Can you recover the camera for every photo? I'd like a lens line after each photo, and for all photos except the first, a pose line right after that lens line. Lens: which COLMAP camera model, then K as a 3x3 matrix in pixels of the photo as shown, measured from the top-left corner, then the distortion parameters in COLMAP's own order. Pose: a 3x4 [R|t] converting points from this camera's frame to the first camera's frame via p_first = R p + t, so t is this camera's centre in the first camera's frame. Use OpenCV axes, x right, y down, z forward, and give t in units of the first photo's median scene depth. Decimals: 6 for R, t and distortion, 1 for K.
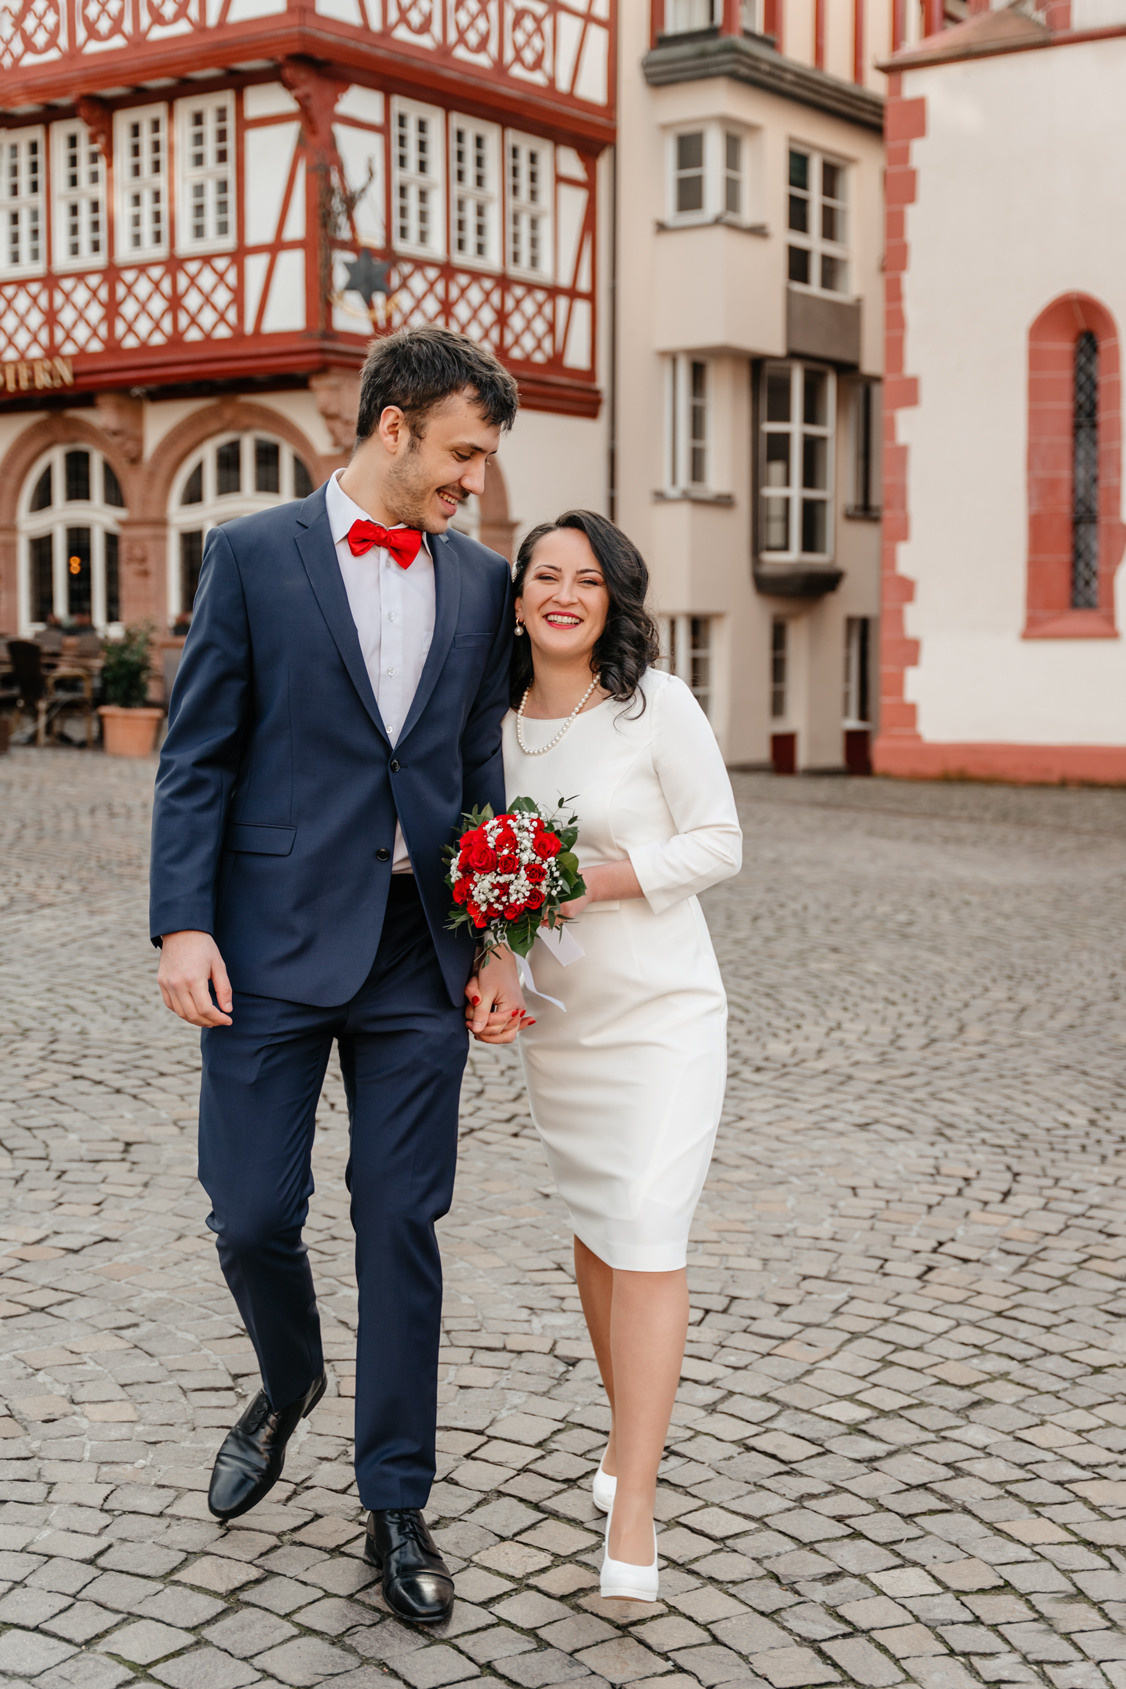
lens RADIAL K [[2453.0, 0, 553.3], [0, 2453.0, 877.1], [0, 0, 1]] dist [0.000271, 0.000286]
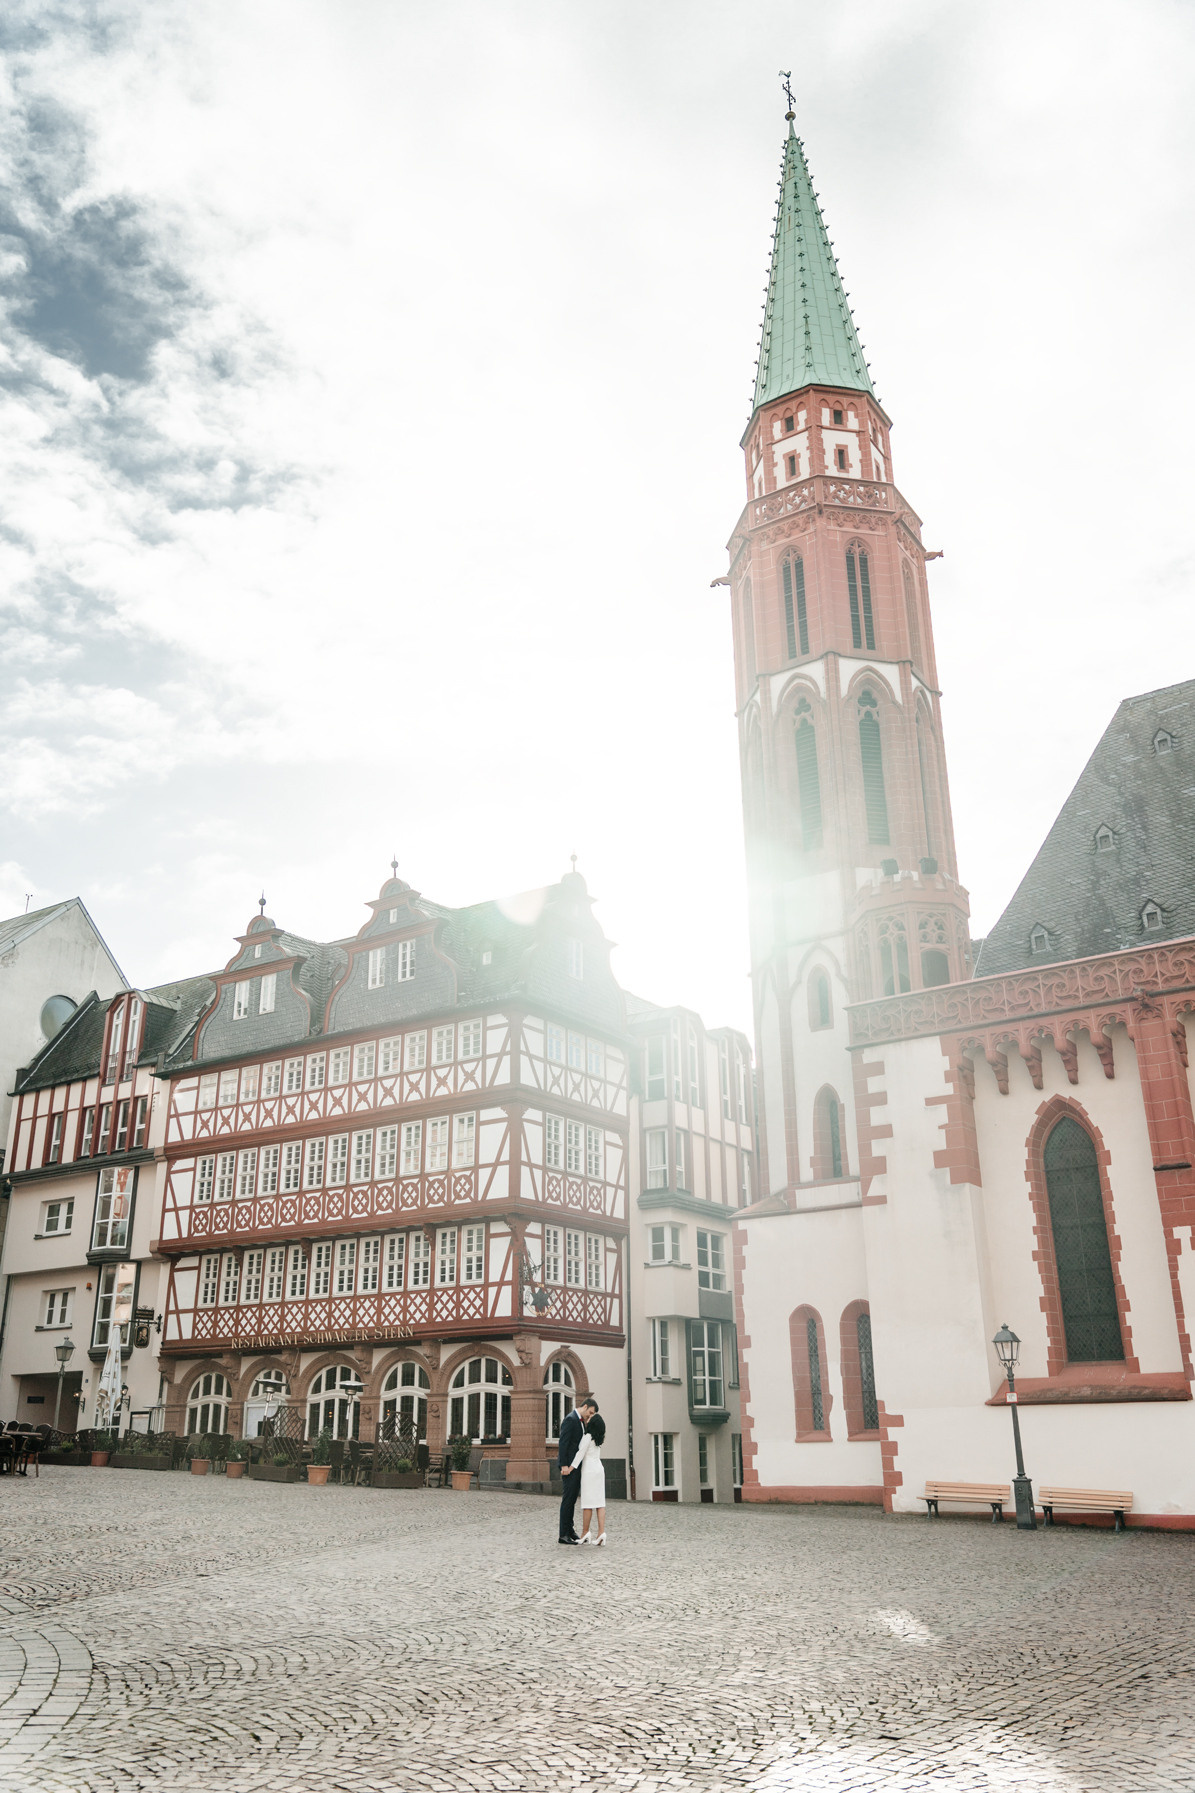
lens RADIAL K [[1422.4, 0, 597.5], [0, 1422.4, 896.5], [0, 0, 1]] dist [0.002303, -0.000311]
pose [[0.999801, -0.000900, 0.019938, -0.038020], [0.009817, 0.891937, -0.452052, 0.054759], [-0.017377, 0.452158, 0.891769, -0.492592]]
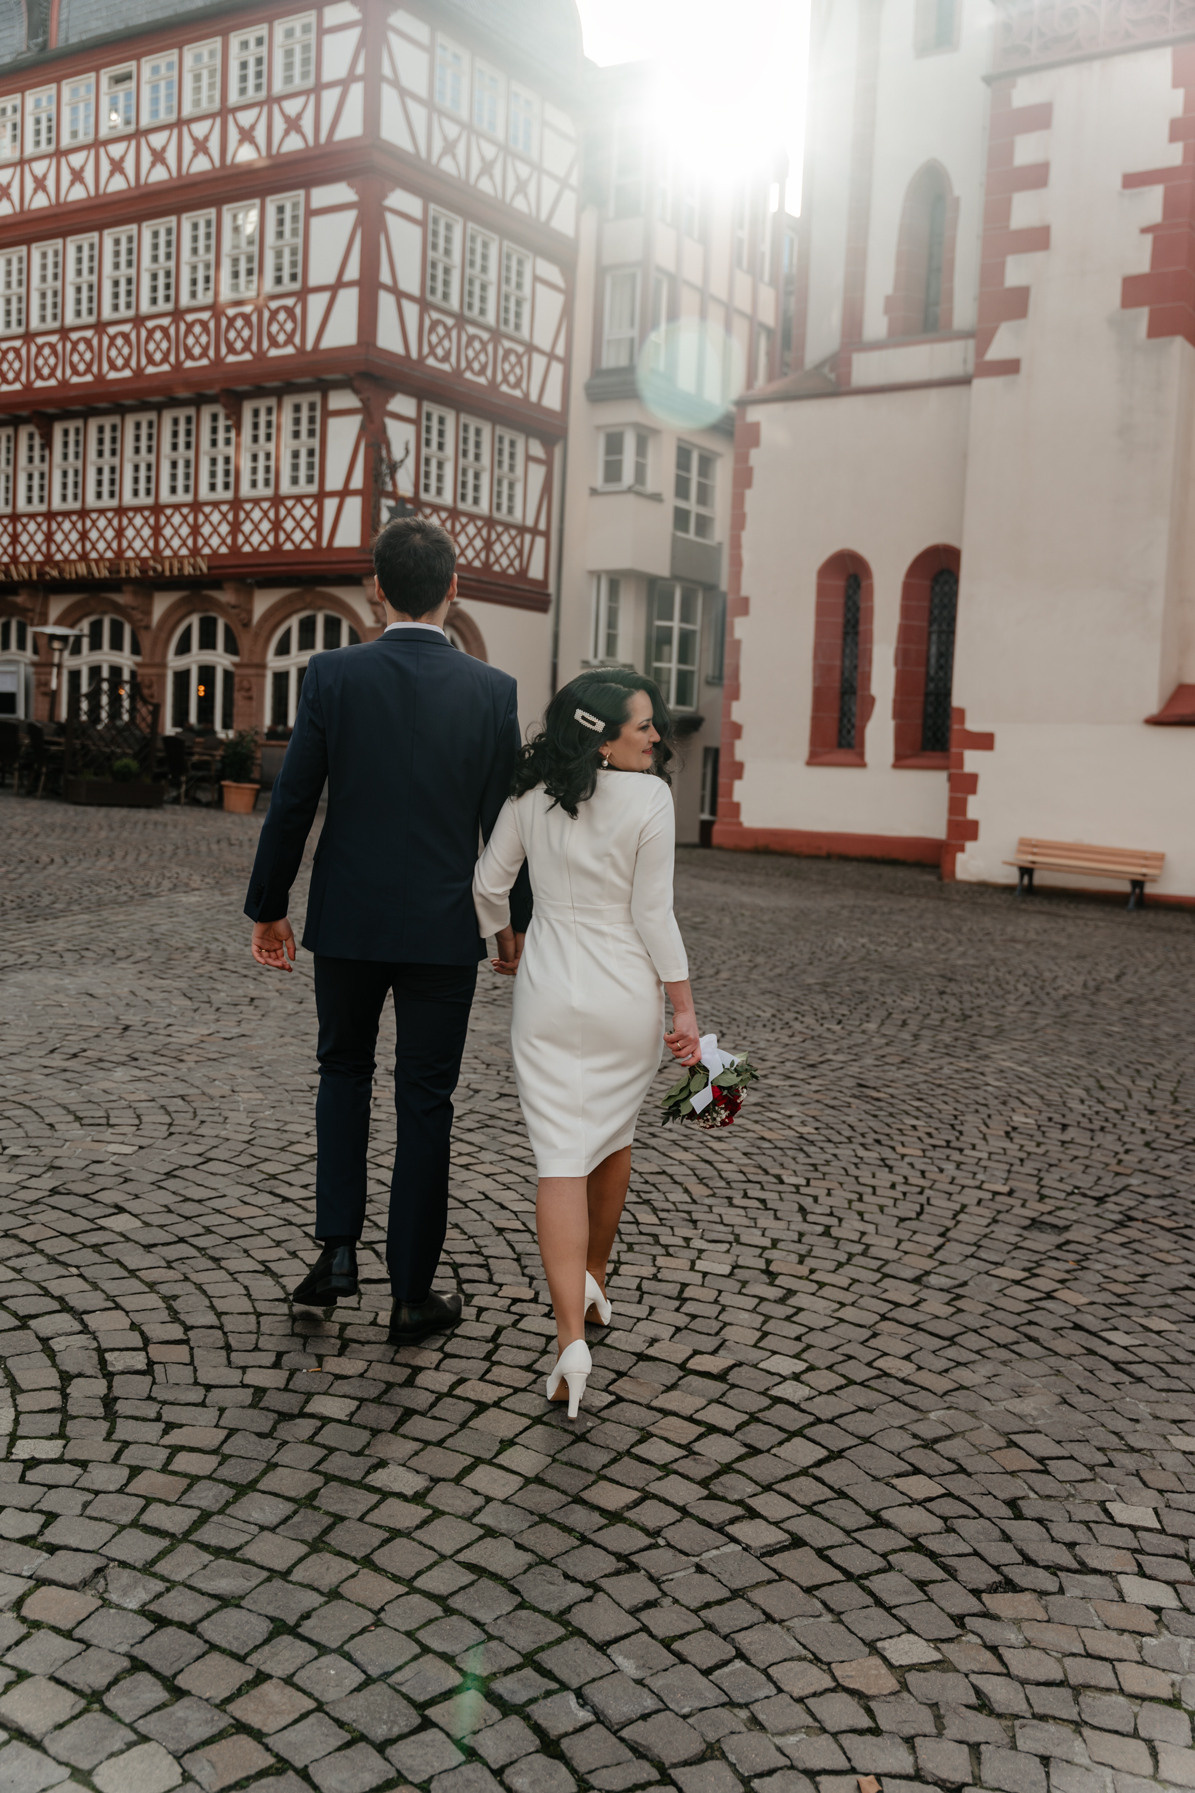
lens RADIAL K [[1683.5, 0, 597.5], [0, 1683.5, 896.5], [0, 0, 1]] dist [0.001709, -0.005695]
pose [[0.997981, 0.040673, 0.048779, 0.005506], [-0.039932, 0.999073, -0.016073, 0.009260], [-0.049388, 0.014093, 0.998680, -0.068282]]
